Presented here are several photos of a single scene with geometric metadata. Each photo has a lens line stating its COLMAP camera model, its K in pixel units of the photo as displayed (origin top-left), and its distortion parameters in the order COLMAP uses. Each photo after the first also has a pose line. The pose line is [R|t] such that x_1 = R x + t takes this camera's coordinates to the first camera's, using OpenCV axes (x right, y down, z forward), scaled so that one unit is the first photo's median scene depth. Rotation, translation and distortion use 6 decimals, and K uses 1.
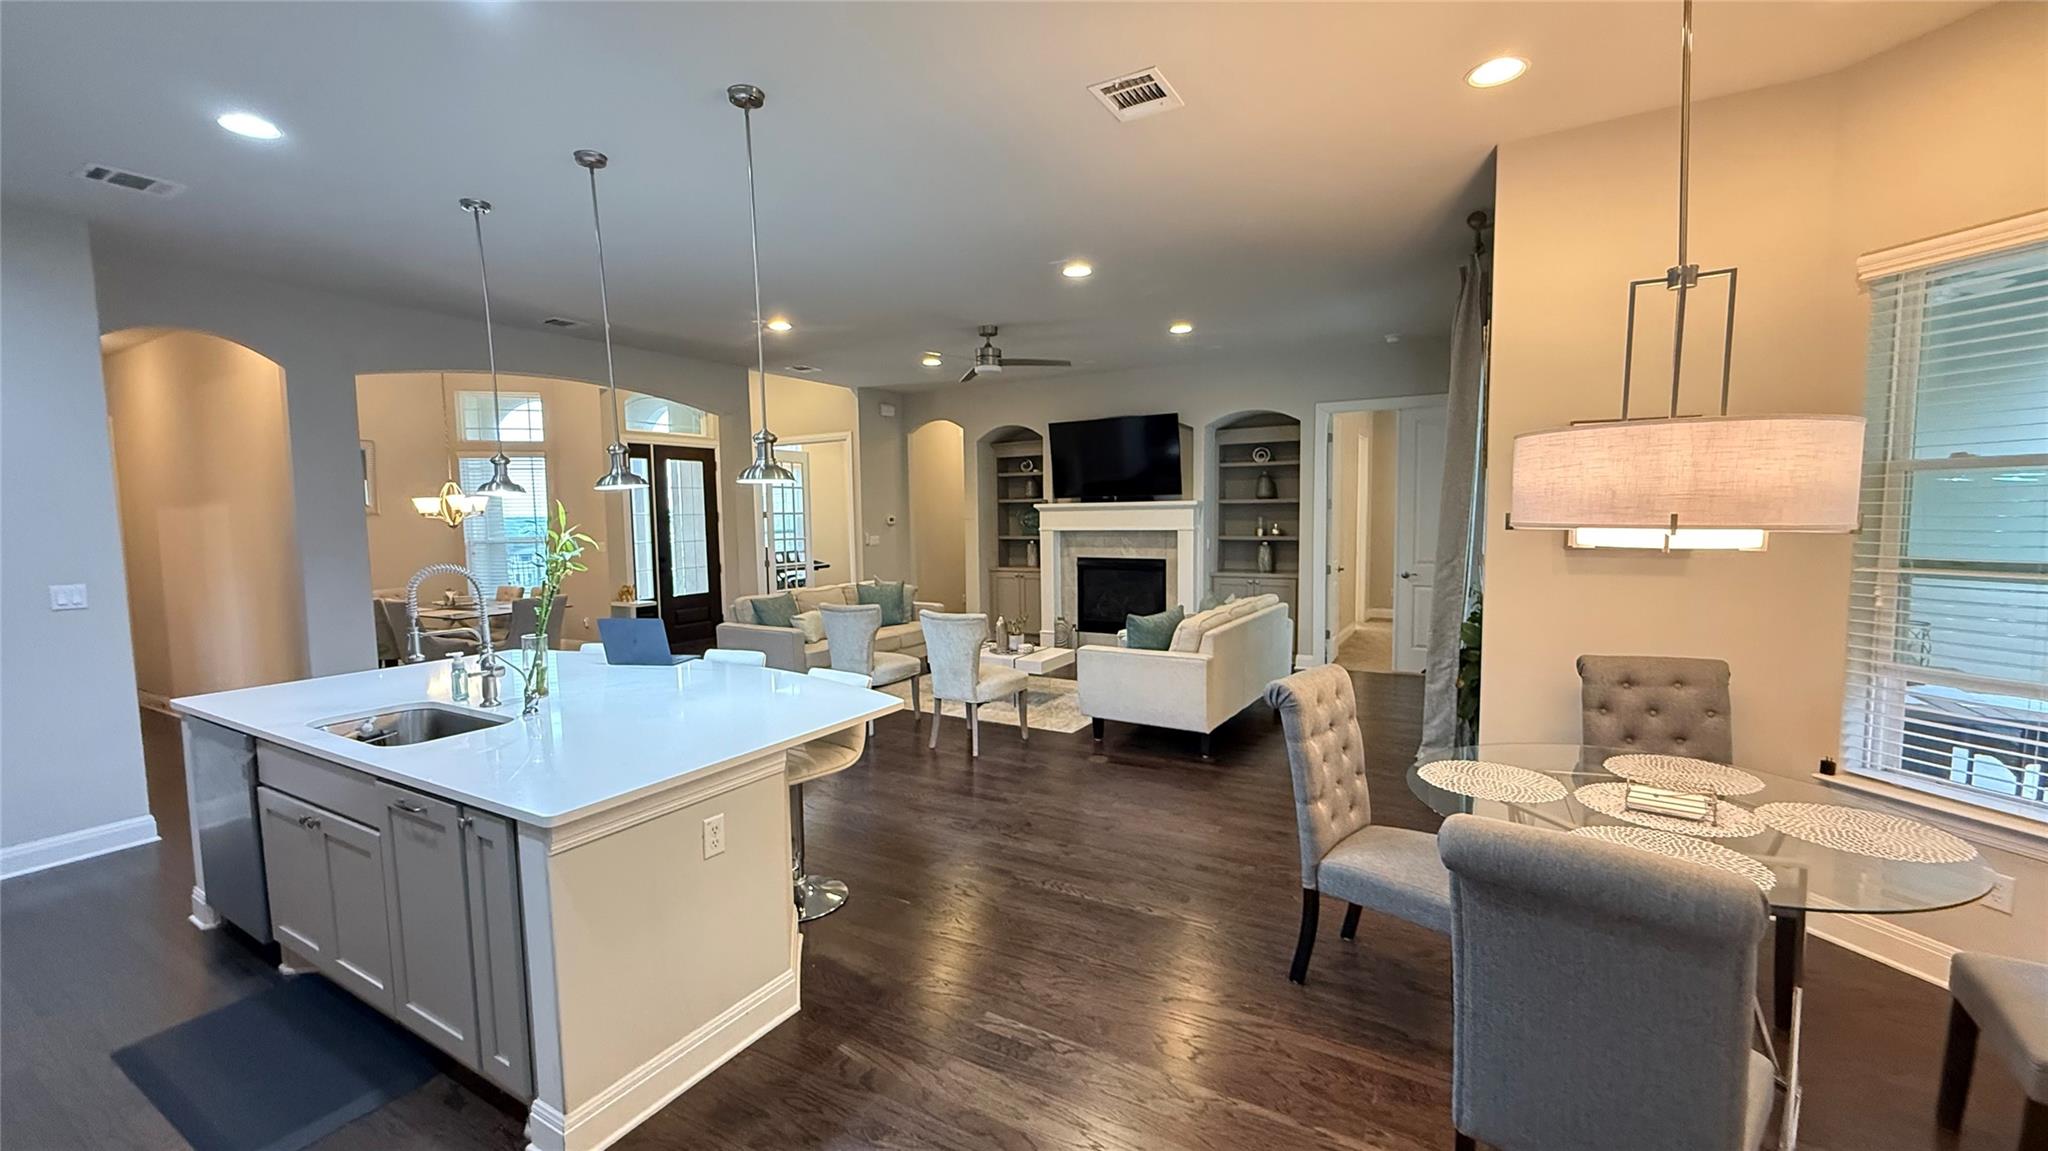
lens RADIAL K [[808.3, 0, 1019.8], [0, 808.3, 575.8], [0, 0, 1]] dist [-0.006523, 0.000331]
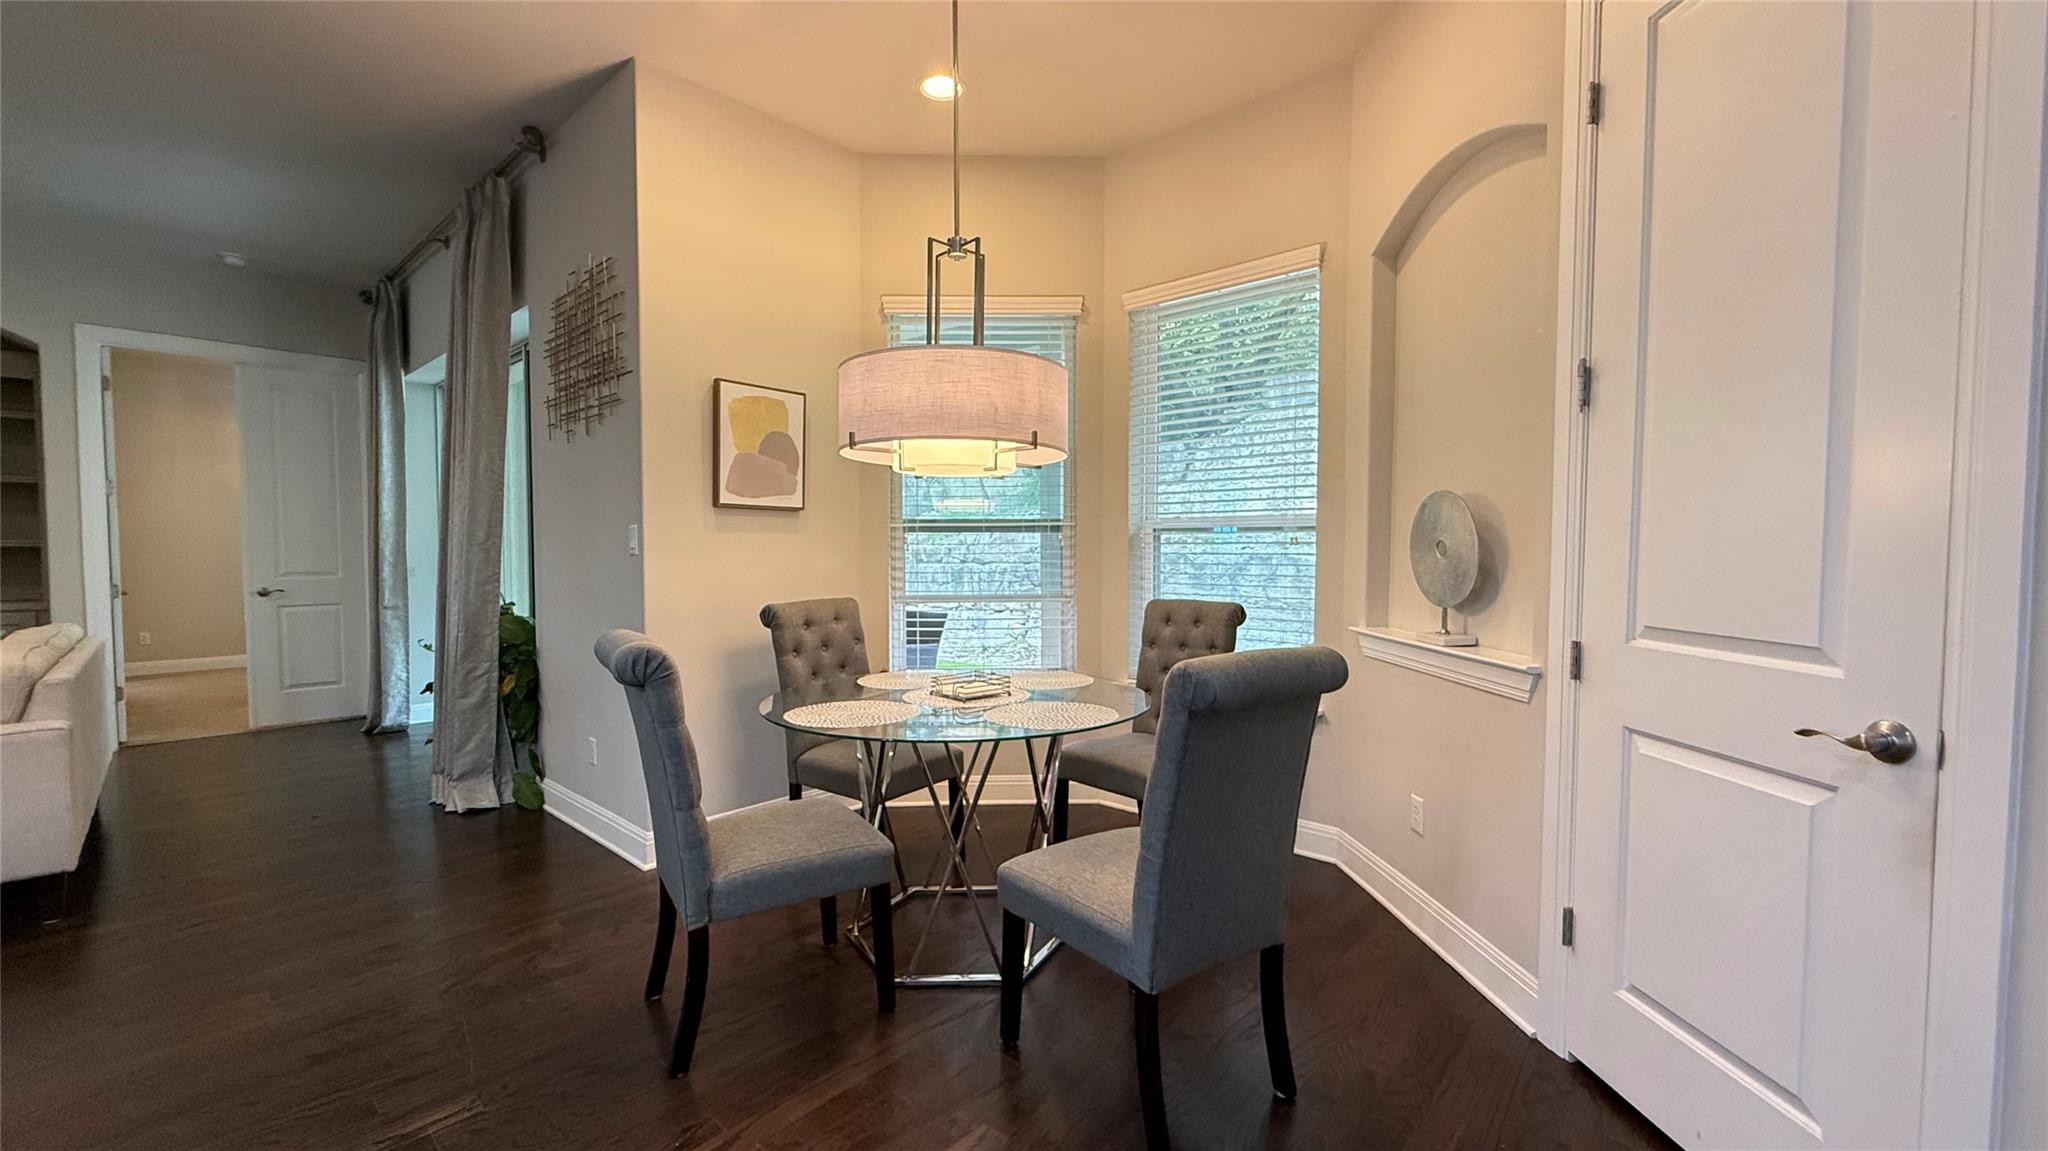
lens RADIAL K [[808.3, 0, 1020.5], [0, 808.3, 578.0], [0, 0, 1]] dist [-0.006523, 0.000331]
pose [[0.204589, -0.020083, 0.978642, -0.088466], [0.072373, 0.997363, 0.005337, 0.030928], [-0.976169, 0.069735, 0.205503, 0.177855]]
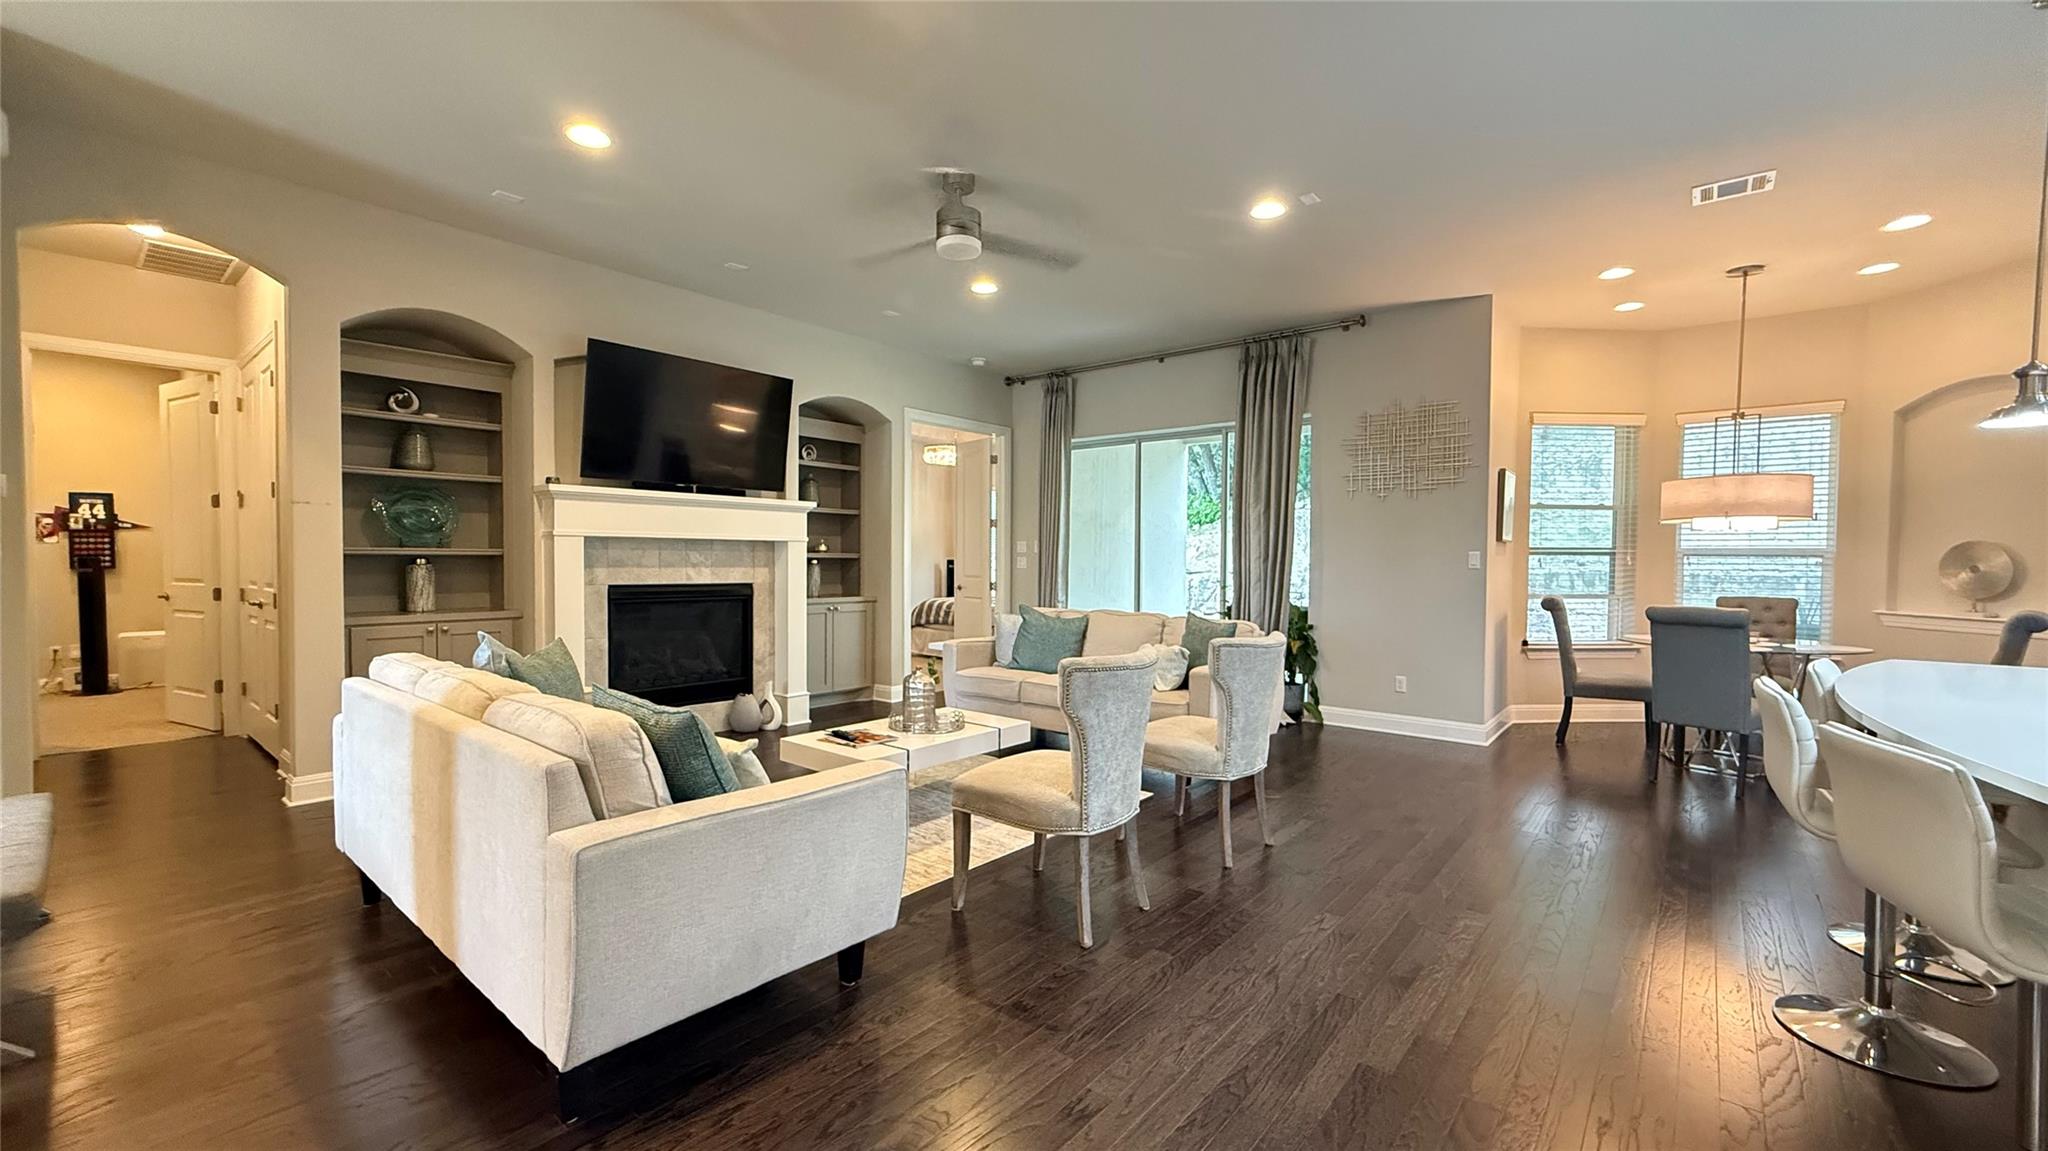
lens RADIAL K [[808.3, 0, 1018.7], [0, 808.3, 582.3], [0, 0, 1]] dist [-0.006523, 0.000331]
pose [[0.172703, -0.011333, 0.984909, -0.483199], [0.067711, 0.997705, -0.000393, -0.005851], [-0.982644, 0.066757, 0.173074, 0.691819]]
